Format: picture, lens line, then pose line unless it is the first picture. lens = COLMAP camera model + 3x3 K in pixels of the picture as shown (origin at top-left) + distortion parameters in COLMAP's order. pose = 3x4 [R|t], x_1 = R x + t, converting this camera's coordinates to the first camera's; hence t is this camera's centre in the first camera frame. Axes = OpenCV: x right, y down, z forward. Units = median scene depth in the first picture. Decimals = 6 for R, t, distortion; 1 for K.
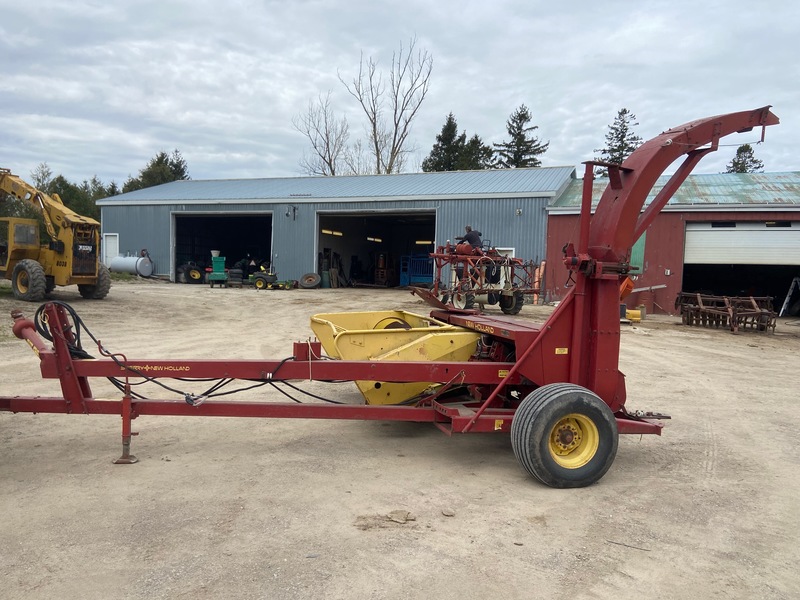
lens RADIAL K [[603.1, 0, 407.3], [0, 603.1, 300.0], [0, 0, 1]] dist [0.123405, -0.156806]
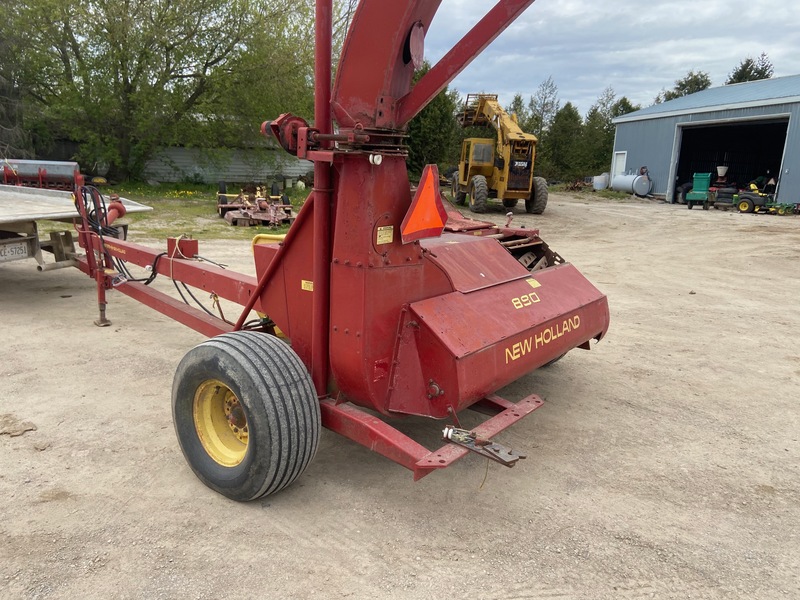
lens RADIAL K [[603.1, 0, 407.3], [0, 603.1, 300.0], [0, 0, 1]] dist [0.123405, -0.156806]
pose [[0.609534, 0.156260, -0.777207, 0.201946], [-0.060858, 0.986712, 0.150653, 0.000702], [0.790420, -0.044529, 0.610944, 0.187108]]
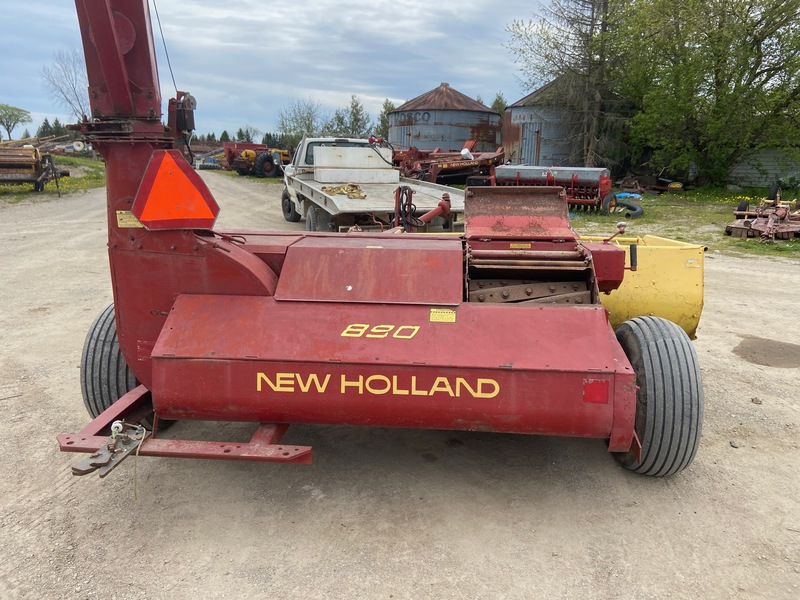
lens RADIAL K [[604.5, 0, 400.5], [0, 604.5, 289.8], [0, 0, 1]] dist [0.116348, -0.150167]
pose [[-0.349827, 0.159938, -0.923060, 0.211903], [-0.076288, 0.977183, 0.198228, -0.057573], [0.933703, 0.139764, -0.329644, 1.195756]]
